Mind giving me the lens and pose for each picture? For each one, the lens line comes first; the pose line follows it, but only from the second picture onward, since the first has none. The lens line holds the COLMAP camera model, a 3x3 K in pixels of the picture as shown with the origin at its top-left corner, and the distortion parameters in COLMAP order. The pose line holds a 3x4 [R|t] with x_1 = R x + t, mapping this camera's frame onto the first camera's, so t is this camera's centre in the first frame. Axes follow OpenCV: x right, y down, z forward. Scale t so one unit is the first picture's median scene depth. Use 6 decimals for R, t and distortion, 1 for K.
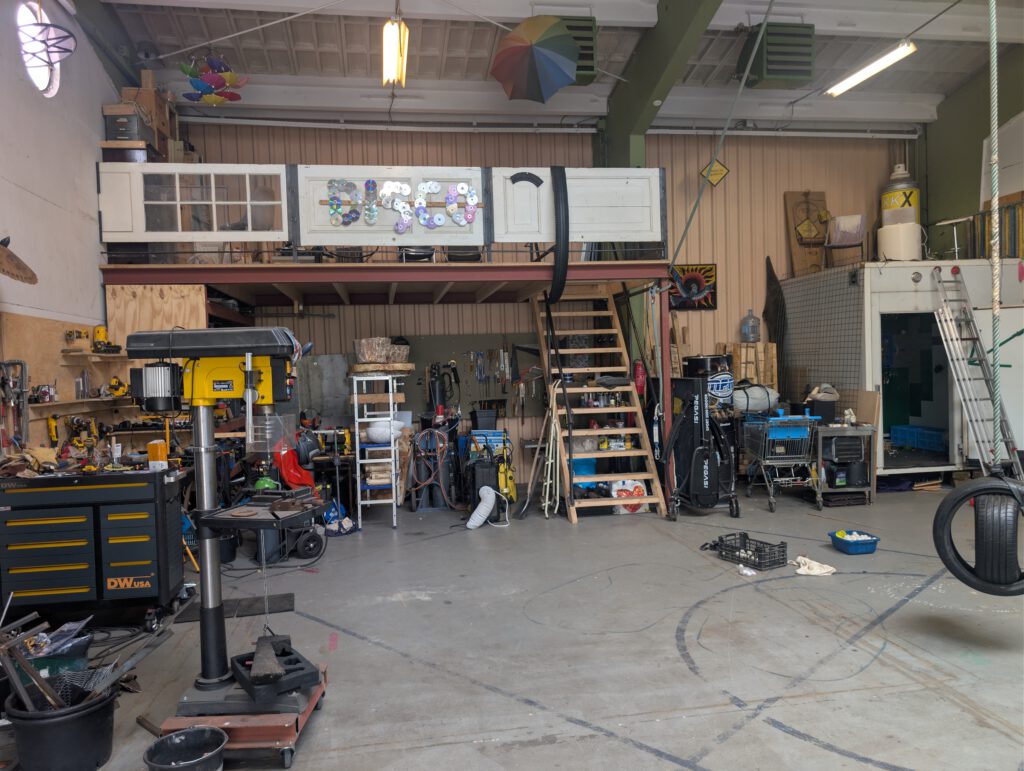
lens RADIAL K [[752.6, 0, 512.0], [0, 752.6, 385.5], [0, 0, 1]] dist [0.022976, -0.009003]
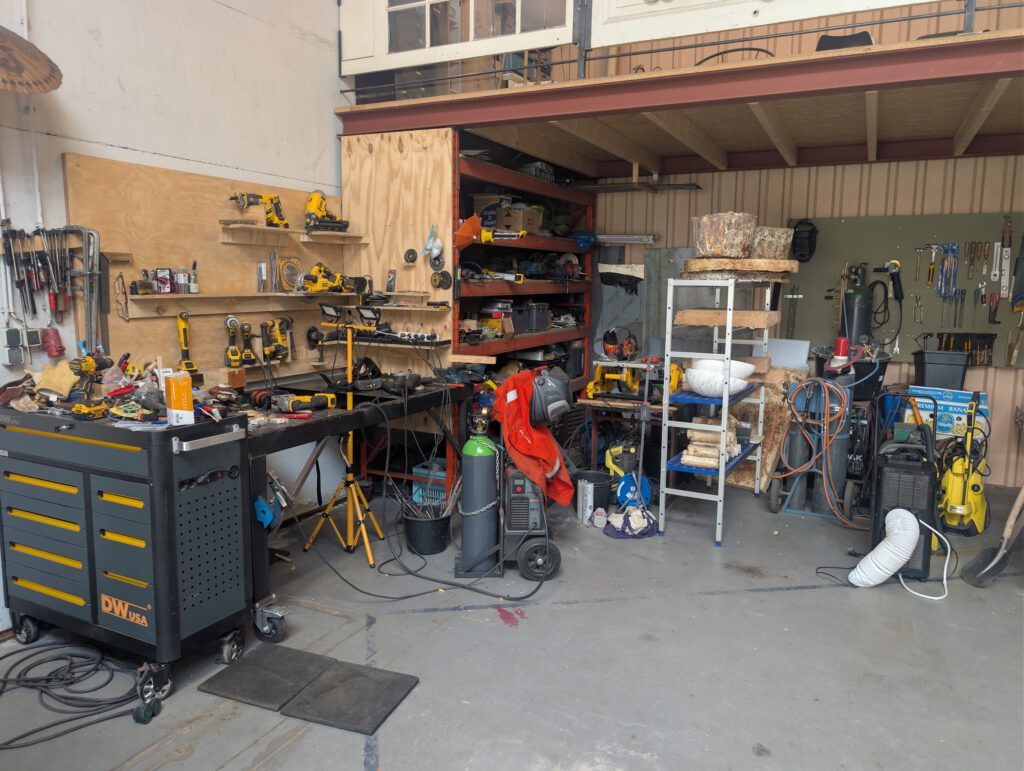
lens RADIAL K [[747.9, 0, 507.1], [0, 747.9, 379.7], [0, 0, 1]] dist [0.021371, -0.009803]
pose [[0.811239, 0.117403, -0.572806, 0.028831], [-0.050234, 0.990007, 0.131769, -0.004348], [0.582552, -0.078122, 0.809030, 0.450112]]
